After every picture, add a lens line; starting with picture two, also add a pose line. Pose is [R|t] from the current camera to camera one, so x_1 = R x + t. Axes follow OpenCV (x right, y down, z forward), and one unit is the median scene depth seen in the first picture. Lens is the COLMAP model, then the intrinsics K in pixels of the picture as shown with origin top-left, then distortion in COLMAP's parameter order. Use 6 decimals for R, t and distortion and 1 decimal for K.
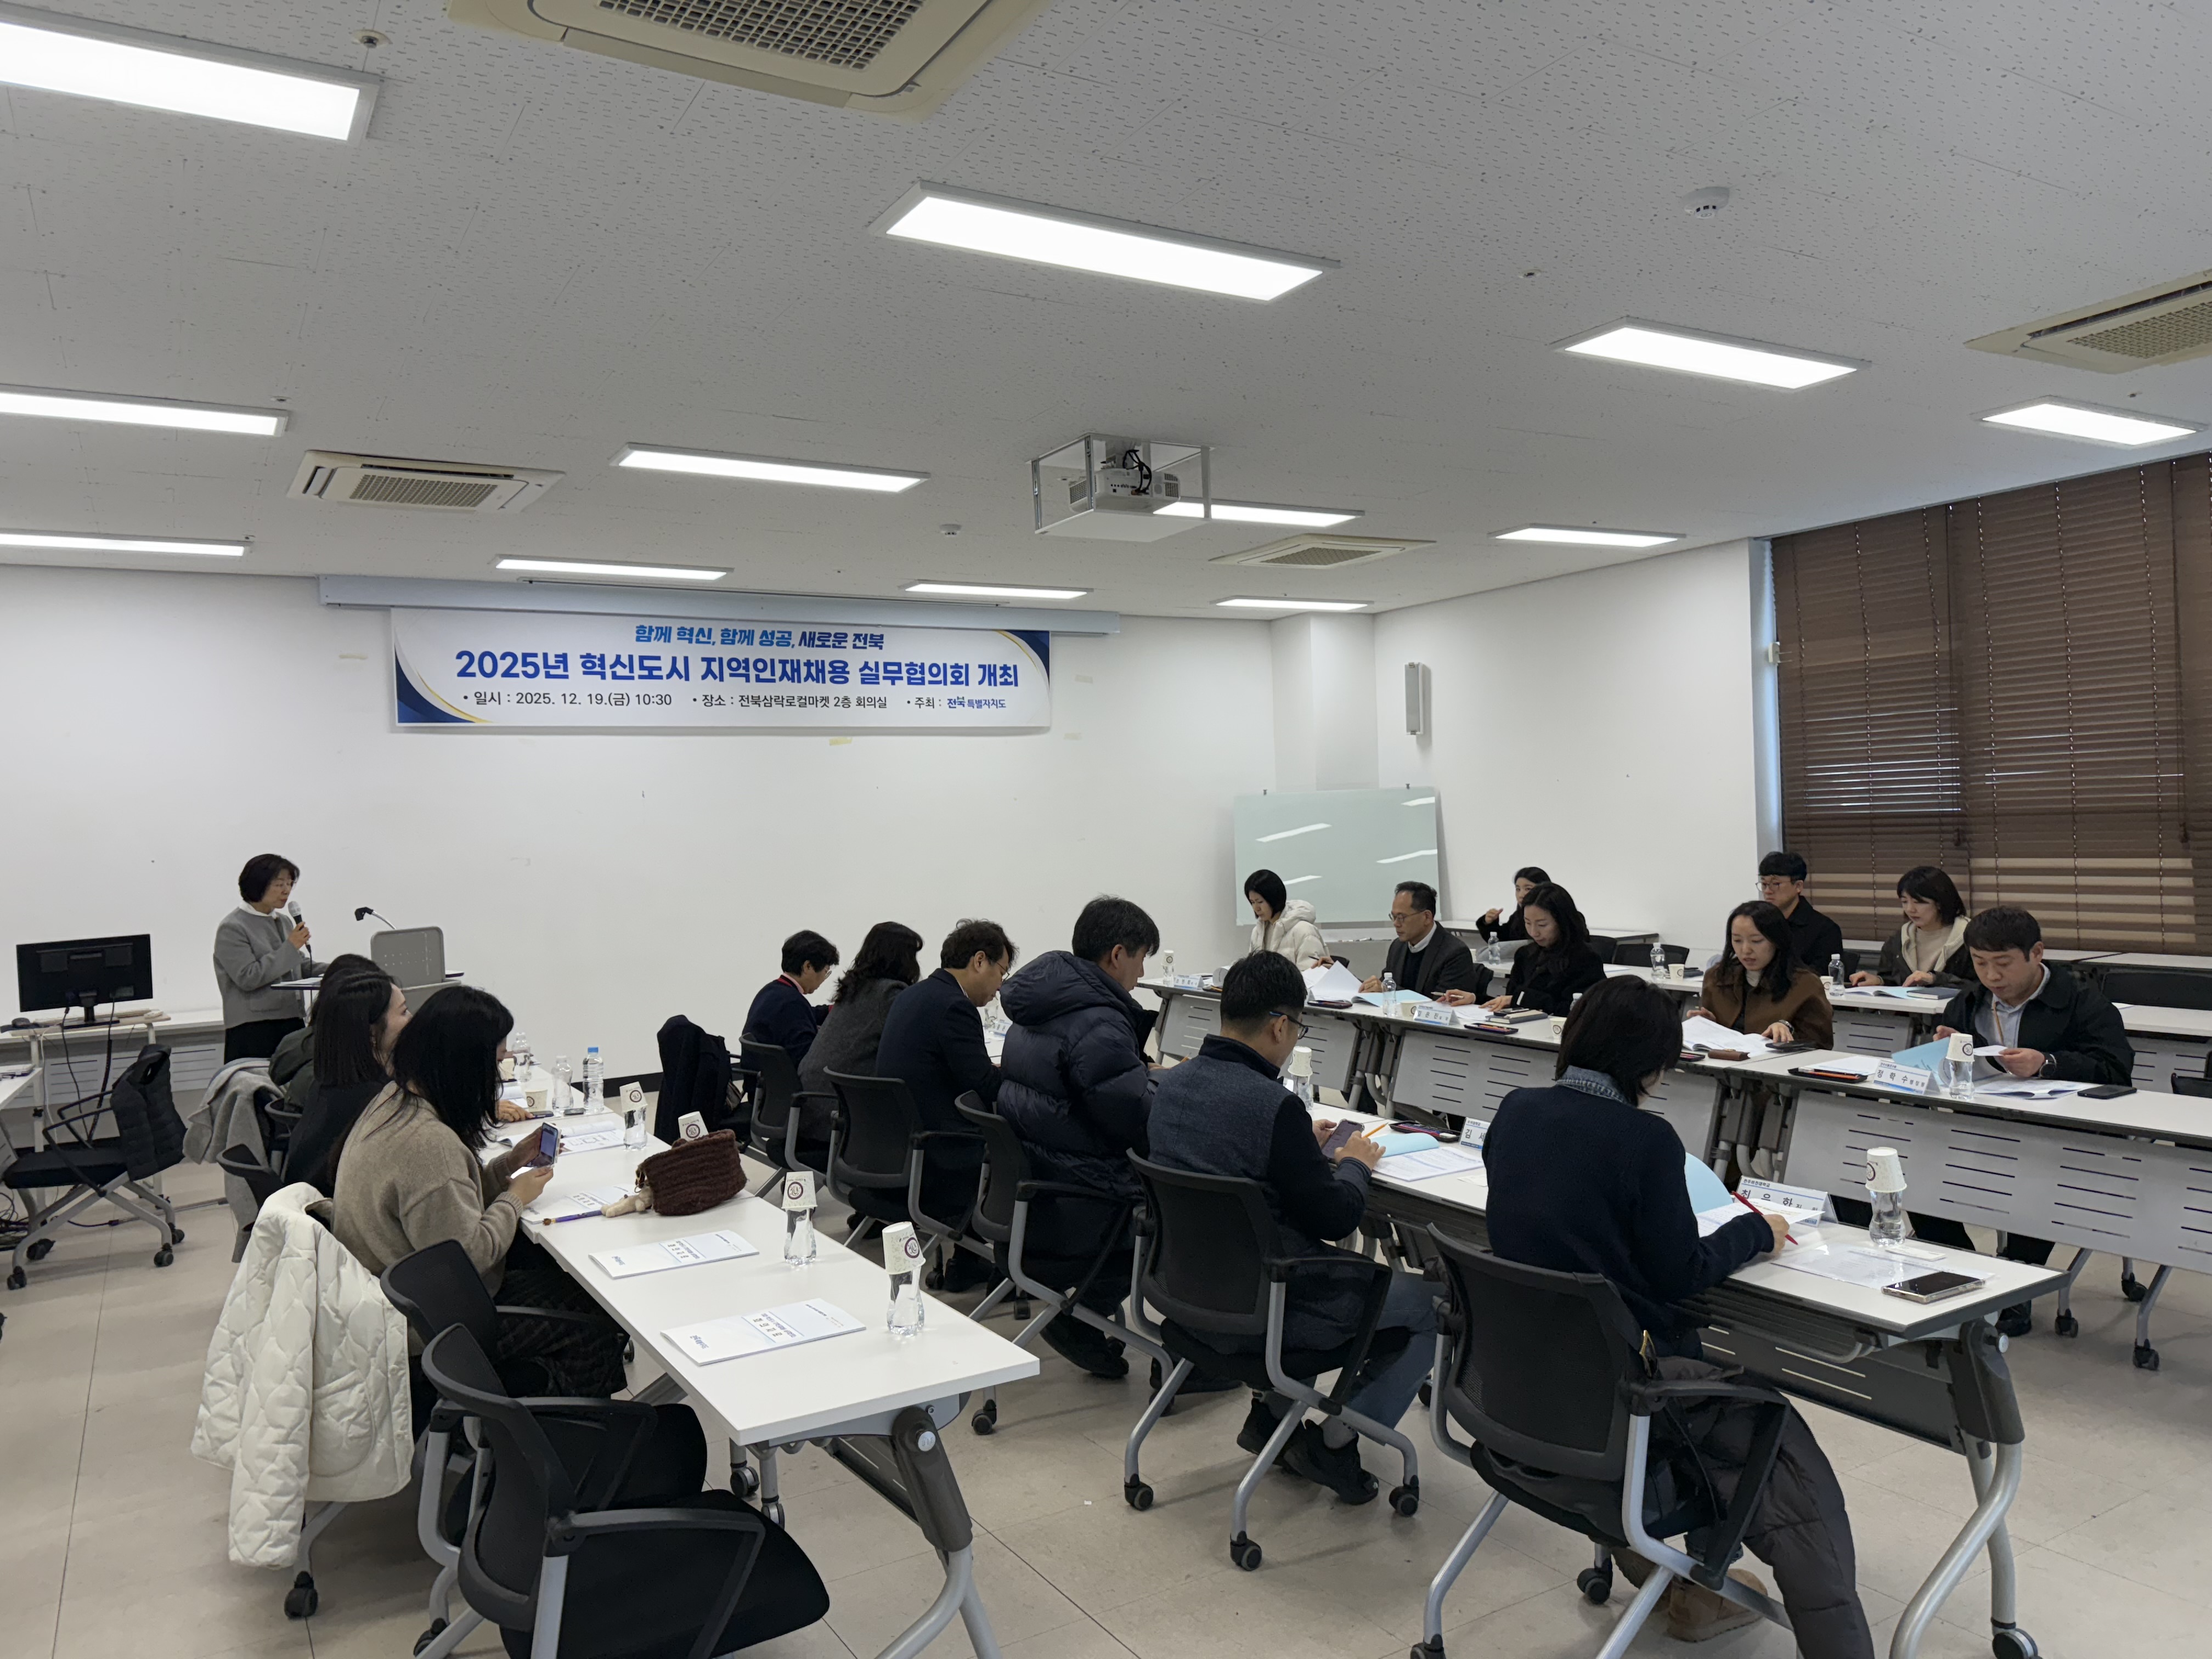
lens RADIAL K [[1557.6, 0, 1106.0], [0, 1557.6, 829.5], [0, 0, 1]] dist [-0.000001, -0.000123]
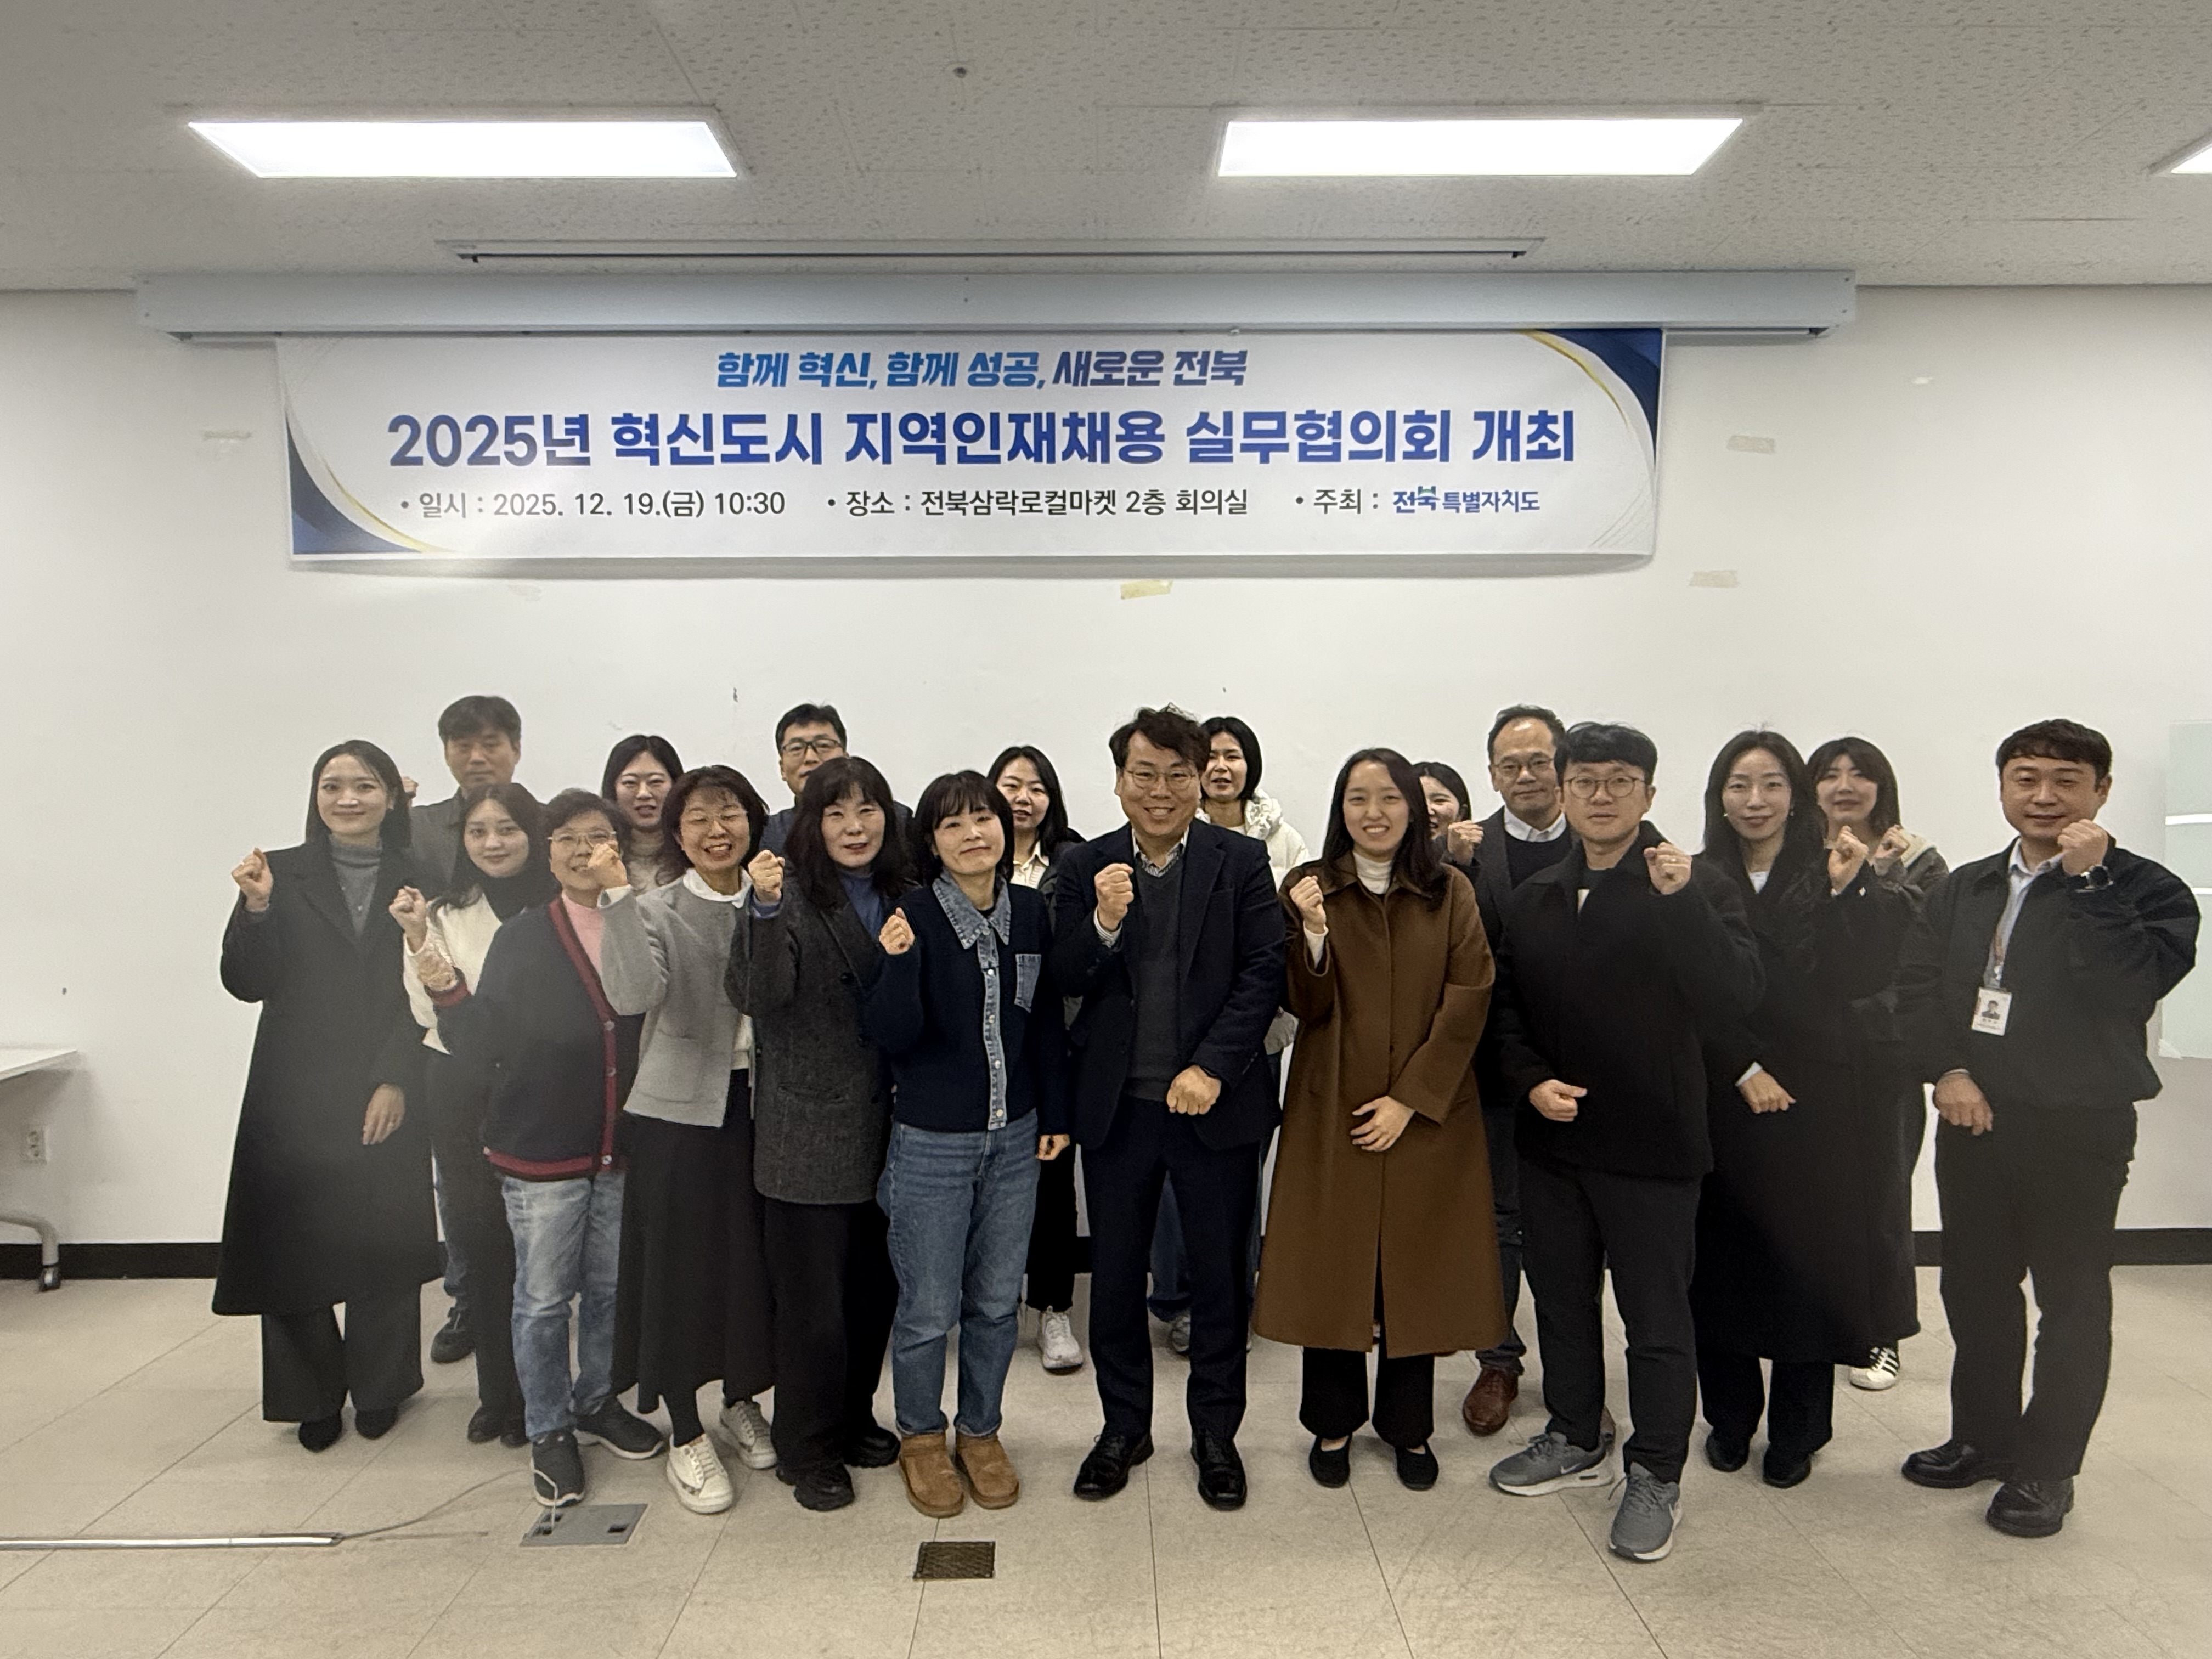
lens RADIAL K [[1282.2, 0, 1106.0], [0, 1282.2, 829.5], [0, 0, 1]] dist [0.000936, -0.000333]
pose [[0.859330, 0.049675, -0.509004, 0.019957], [-0.031977, 0.998543, 0.043464, -0.000951], [0.510422, -0.021074, 0.859666, 0.684517]]
